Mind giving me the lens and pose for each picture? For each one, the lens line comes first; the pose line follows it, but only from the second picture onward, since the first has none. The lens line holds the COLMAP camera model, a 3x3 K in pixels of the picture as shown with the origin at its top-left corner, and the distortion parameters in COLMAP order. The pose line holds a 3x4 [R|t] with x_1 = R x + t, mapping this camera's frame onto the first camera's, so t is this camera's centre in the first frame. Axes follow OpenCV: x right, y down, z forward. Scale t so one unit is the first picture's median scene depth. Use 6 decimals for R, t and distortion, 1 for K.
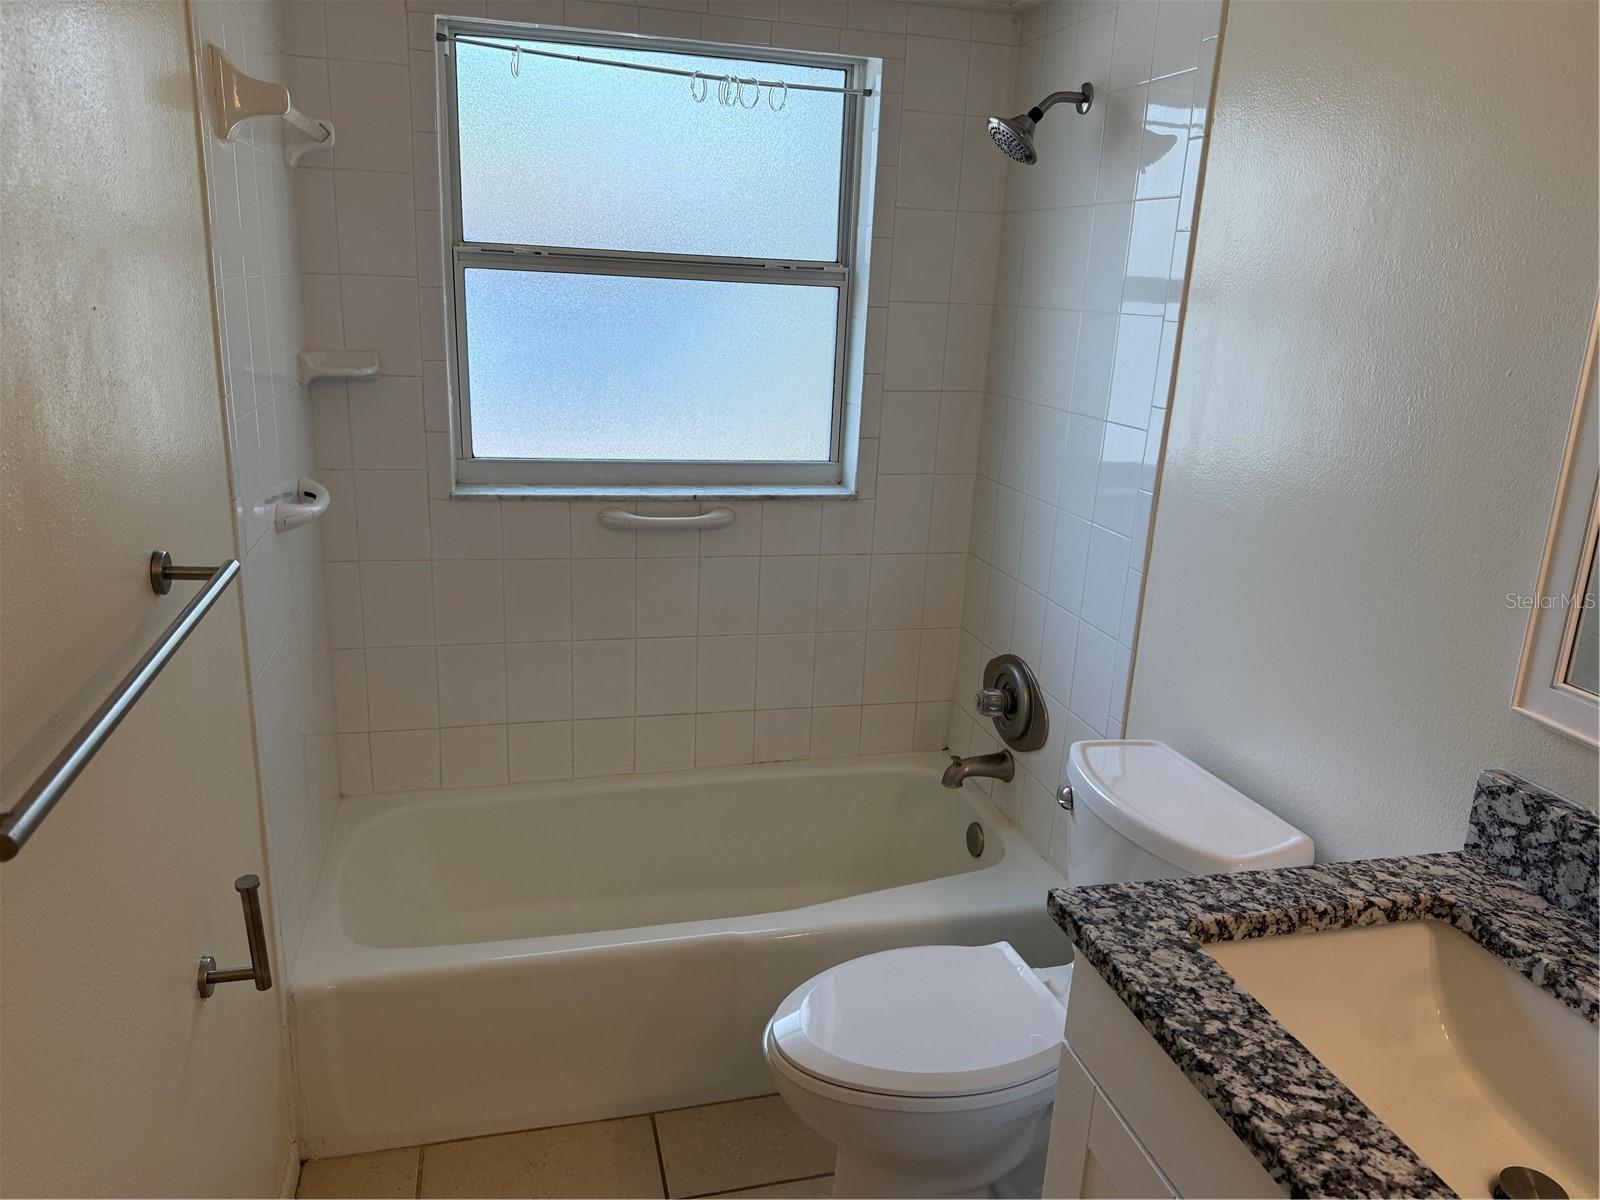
lens RADIAL K [[1135.8, 0, 793.5], [0, 1135.8, 610.4], [0, 0, 1]] dist [0.026831, -0.050935]
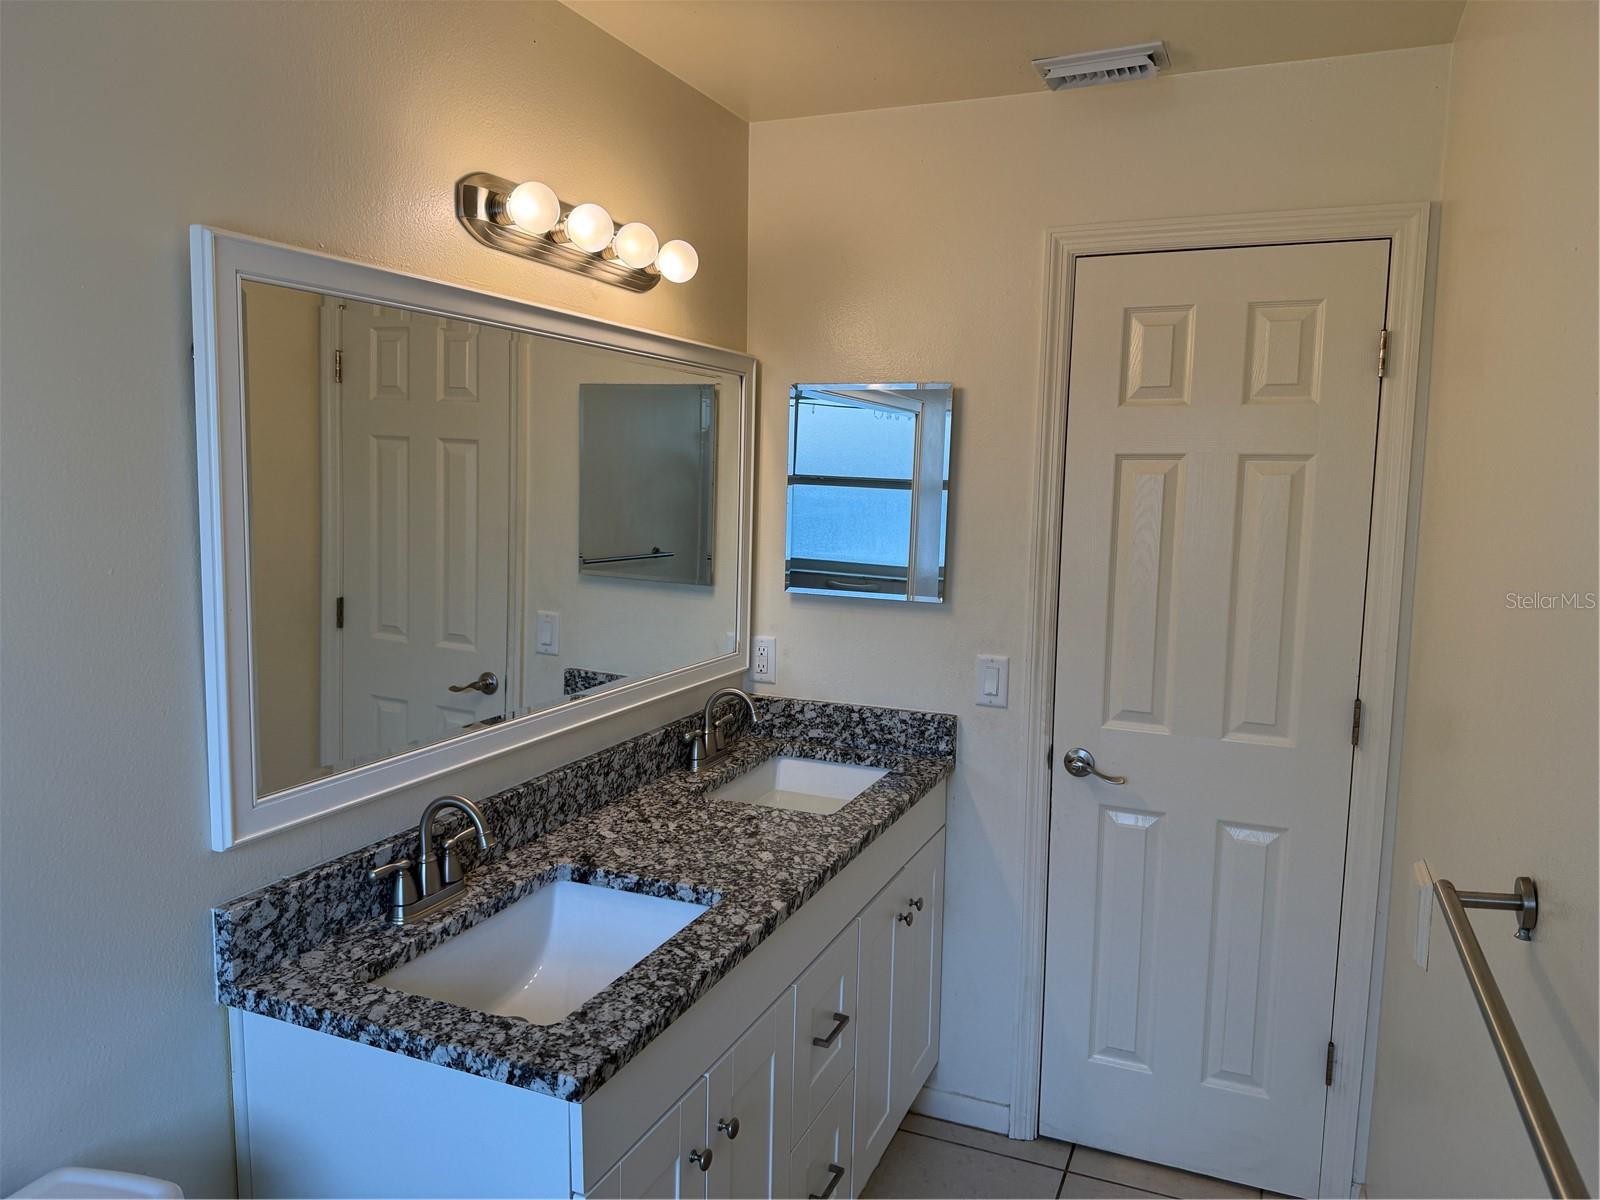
lens RADIAL K [[1135.8, 0, 775.5], [0, 1135.8, 592.2], [0, 0, 1]] dist [0.026831, -0.050935]
pose [[-0.791105, -0.115793, 0.600621, -0.295499], [0.124432, 0.930922, 0.343367, -0.306052], [-0.598890, 0.346376, -0.722049, 0.905589]]
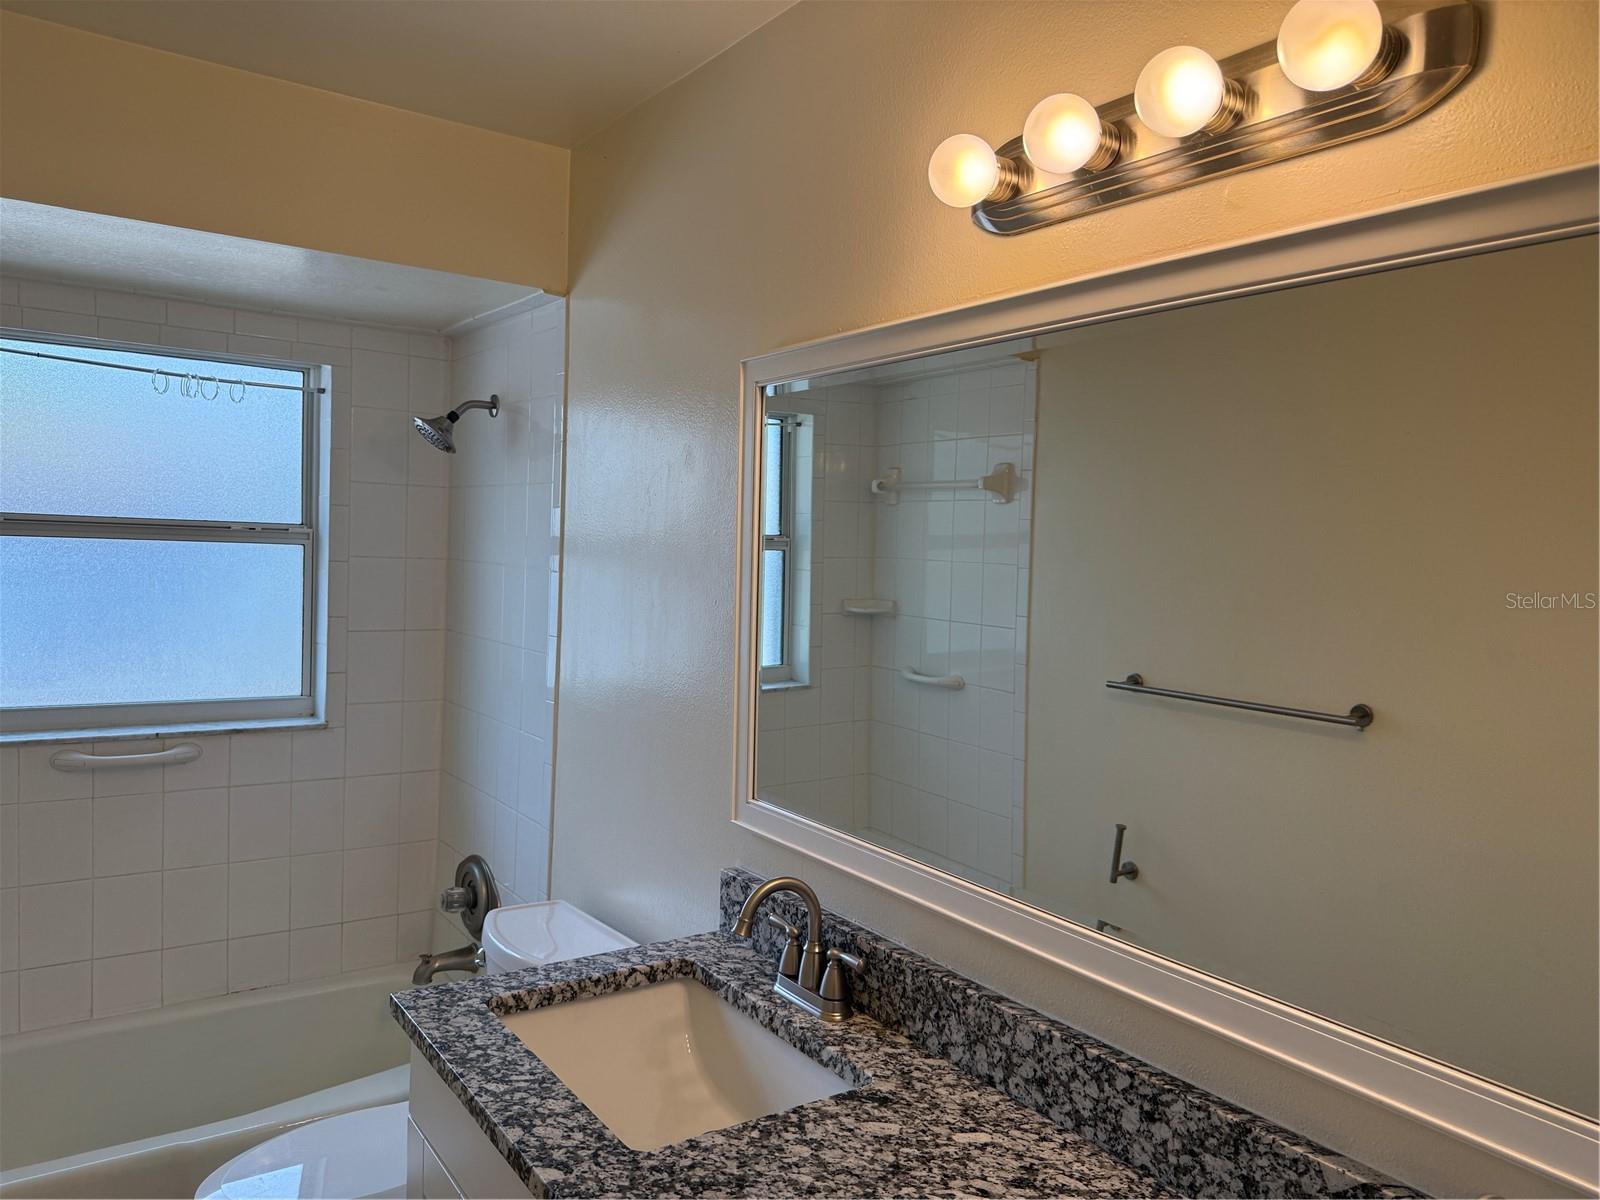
lens RADIAL K [[1135.8, 0, 815.1], [0, 1135.8, 586.4], [0, 0, 1]] dist [0.026831, -0.050935]
pose [[0.929398, -0.019813, 0.368547, 0.124343], [0.104139, 0.972062, -0.210359, 0.070242], [-0.354083, 0.233887, 0.905496, -0.286898]]
